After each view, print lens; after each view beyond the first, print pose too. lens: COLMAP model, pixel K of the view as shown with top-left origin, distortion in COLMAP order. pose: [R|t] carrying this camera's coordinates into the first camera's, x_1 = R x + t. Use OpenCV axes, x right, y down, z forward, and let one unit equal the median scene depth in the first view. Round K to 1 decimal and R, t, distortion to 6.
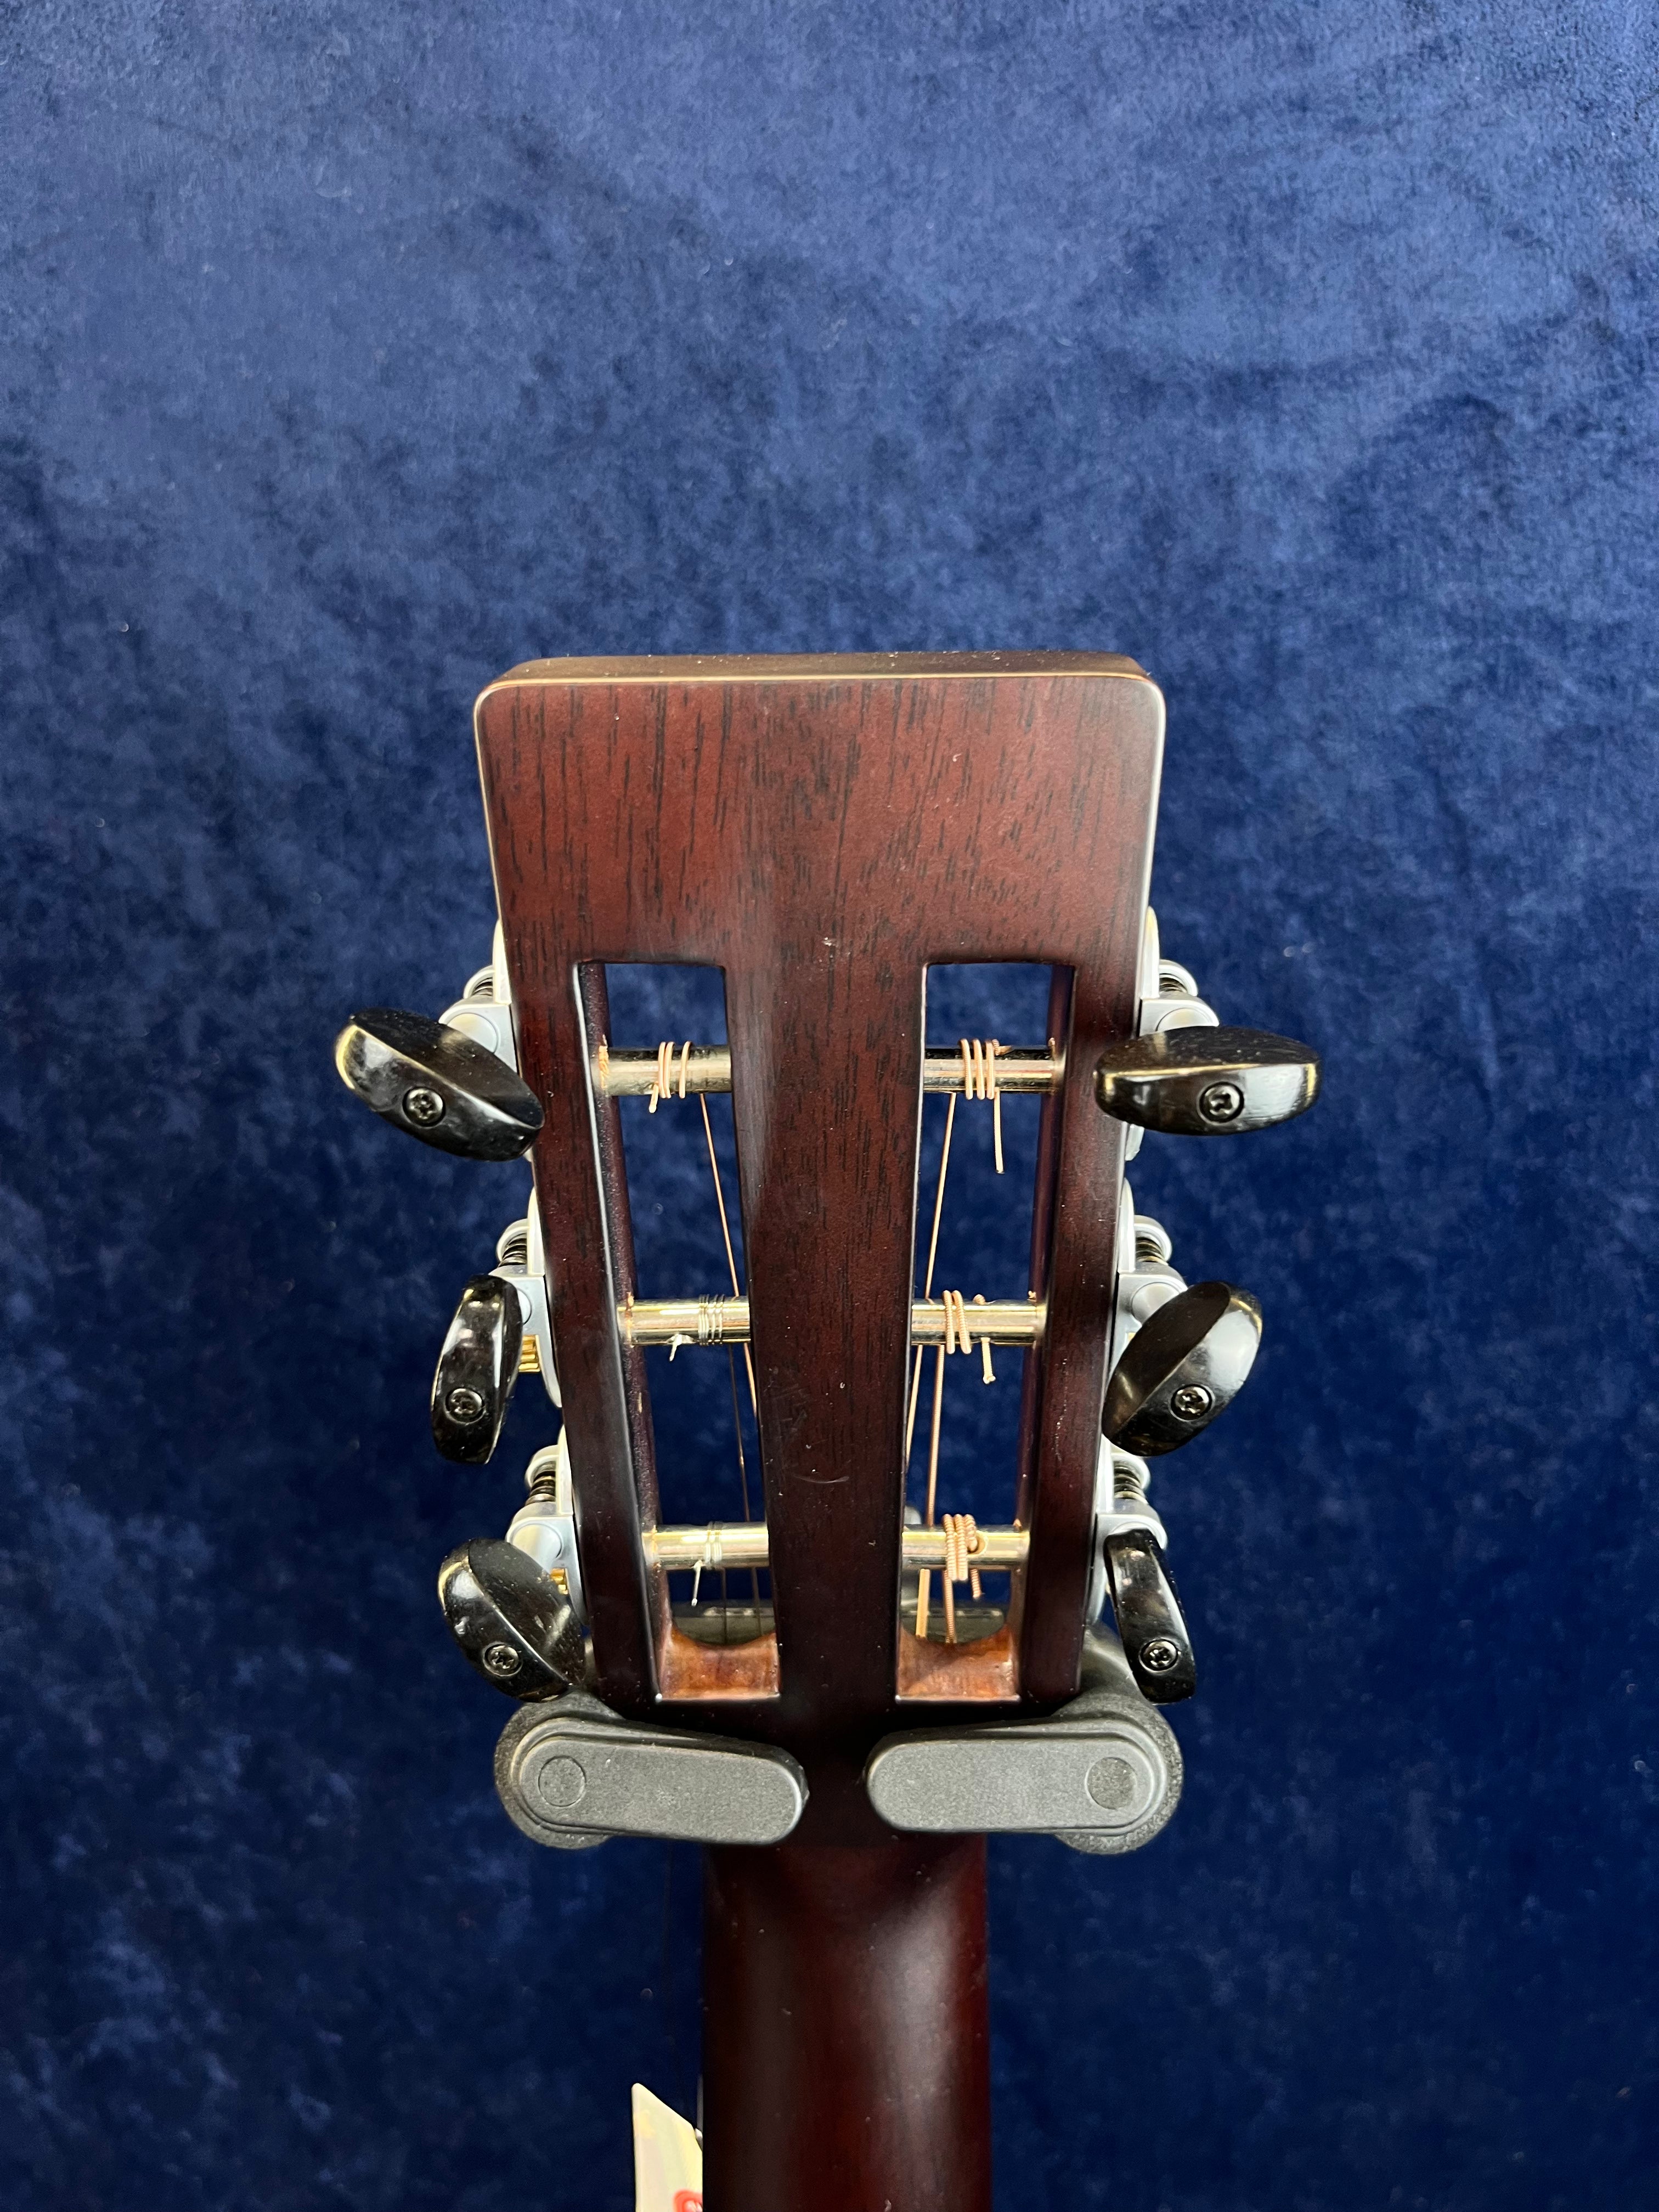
lens RADIAL K [[1695.4, 0, 832.5], [0, 1695.4, 1069.9], [0, 0, 1]] dist [0.051731, -0.085414]
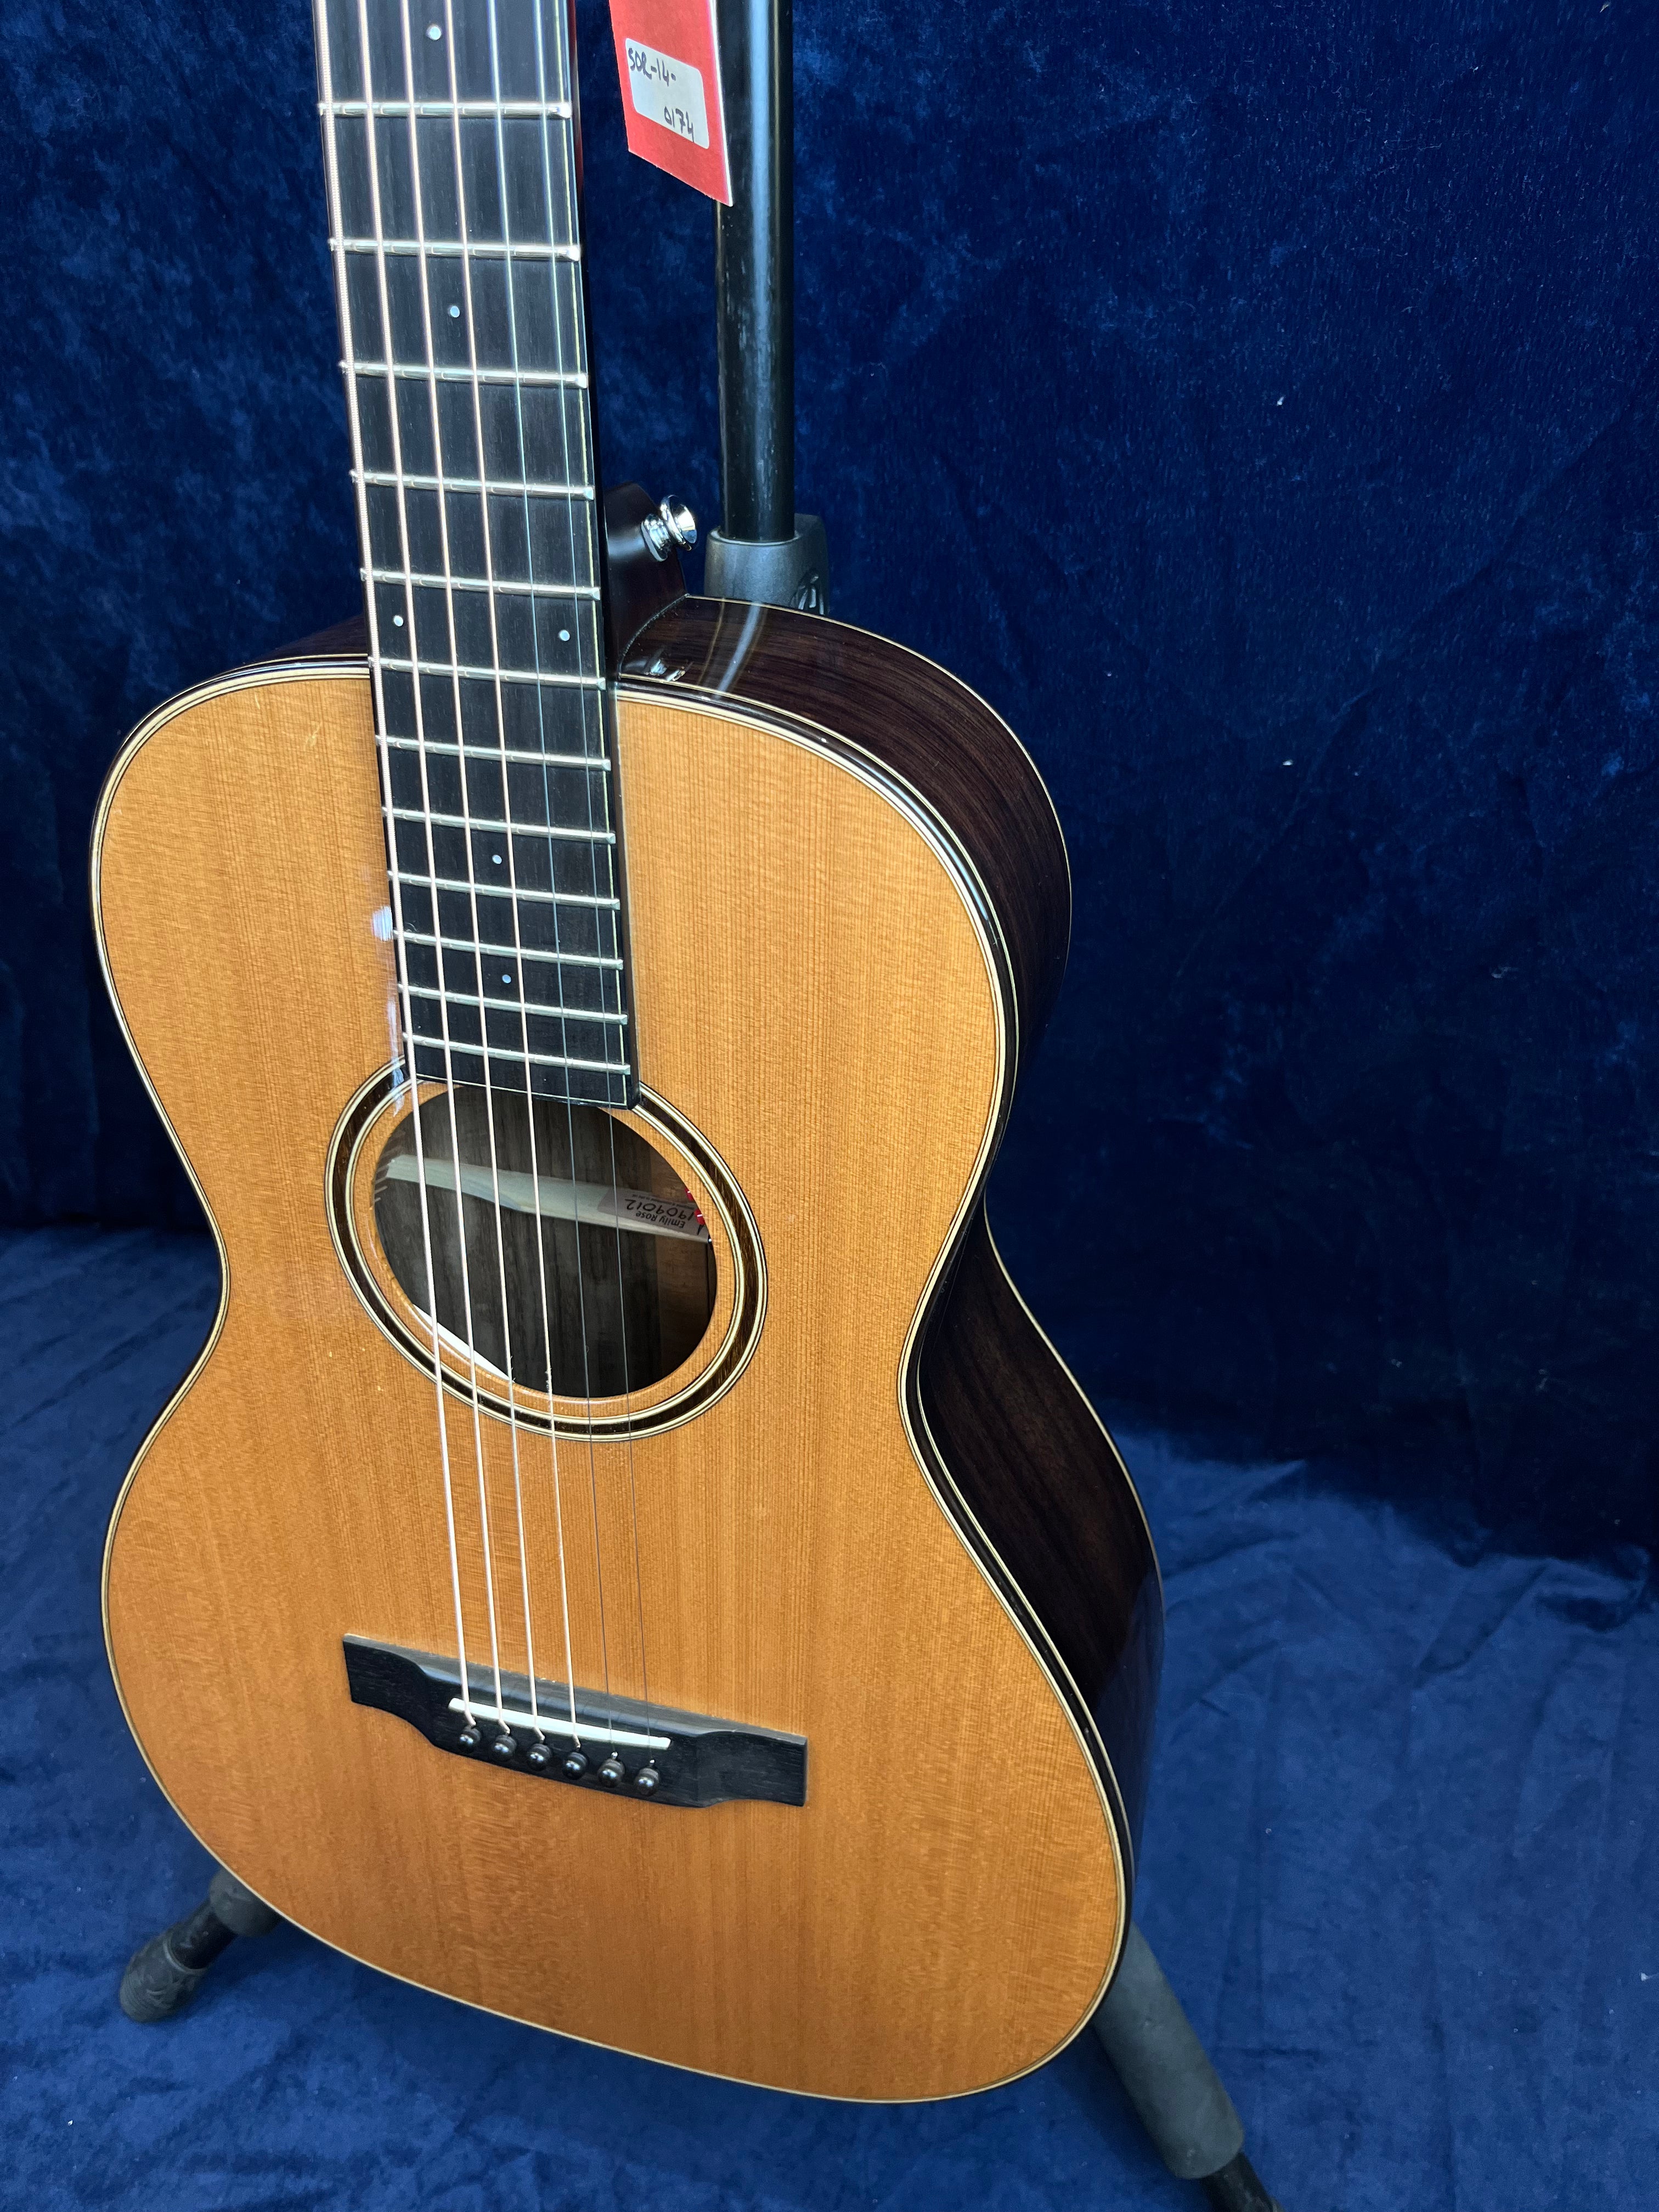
lens RADIAL K [[1695.4, 0, 857.1], [0, 1695.4, 1122.0], [0, 0, 1]] dist [0.051731, -0.085414]
pose [[0.964965, 0.137509, -0.223461, 0.475883], [-0.015959, 0.880850, 0.473127, 0.941496], [0.261894, -0.452984, 0.852183, -0.274339]]
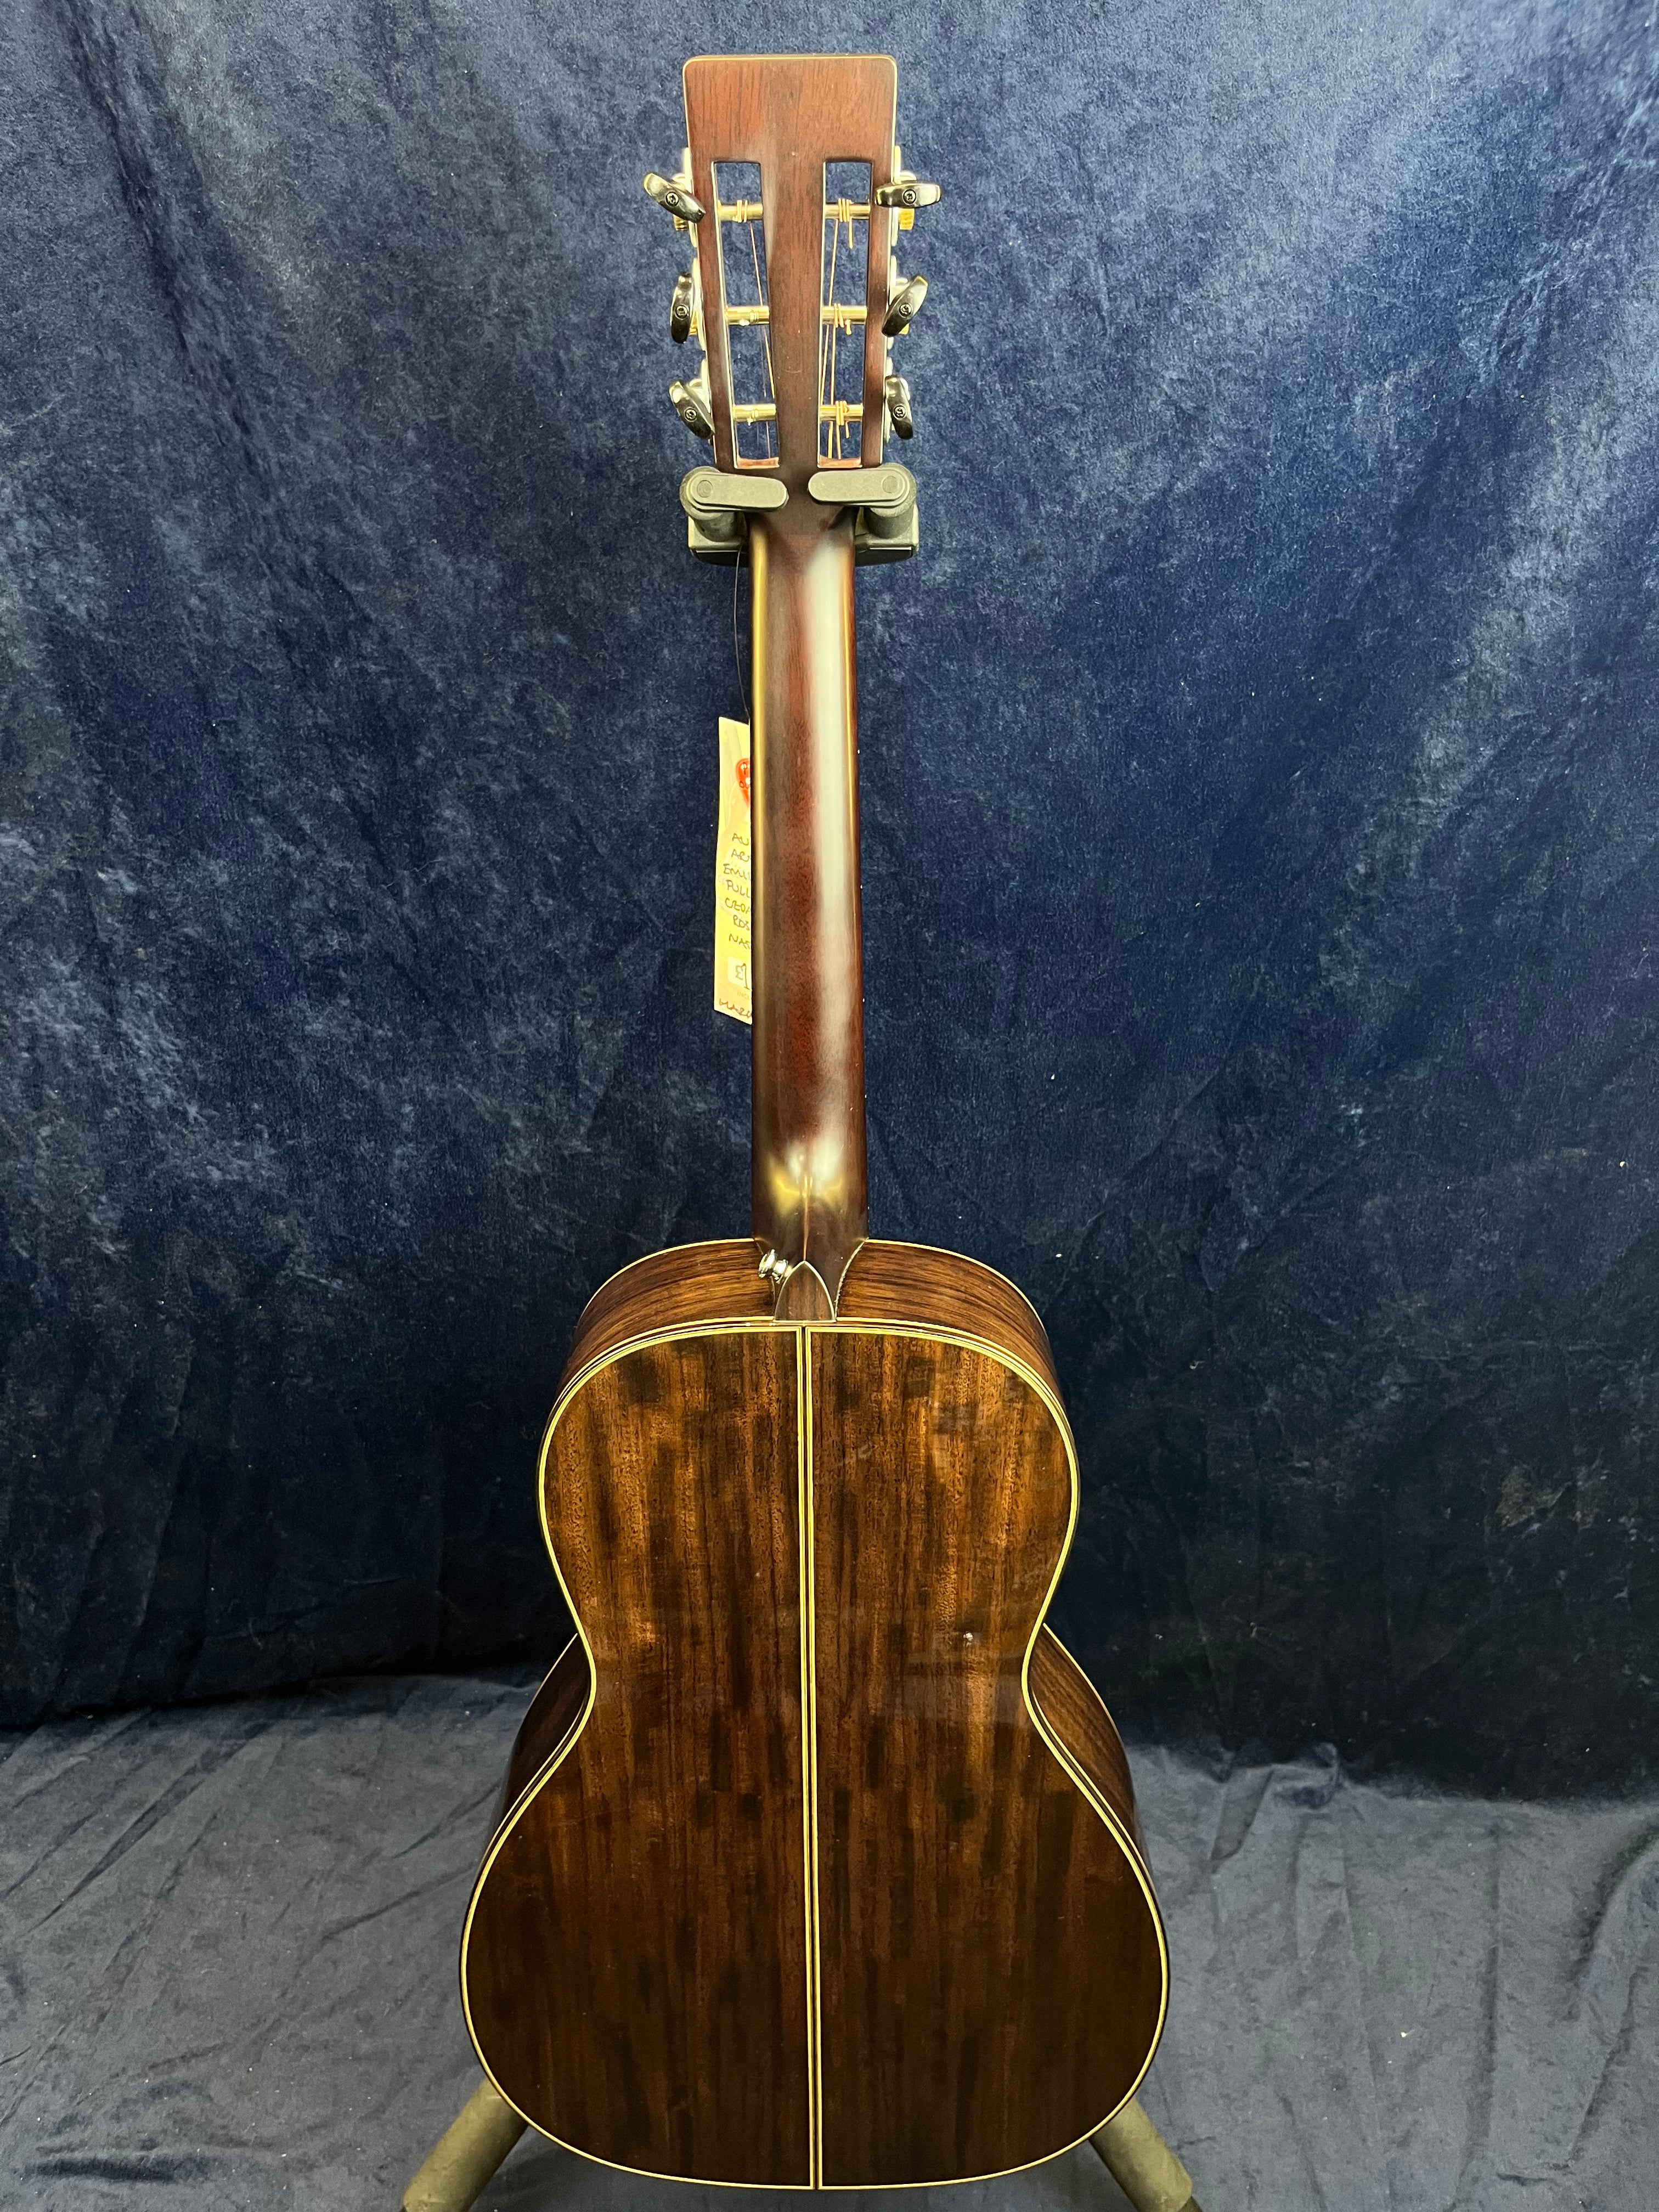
lens RADIAL K [[1695.4, 0, 830.2], [0, 1695.4, 1087.4], [0, 0, 1]] dist [0.051731, -0.085414]
pose [[0.999944, -0.000760, 0.010524, 0.016401], [-0.001648, 0.973916, 0.226905, 0.474148], [-0.010422, -0.226909, 0.973860, -1.320628]]
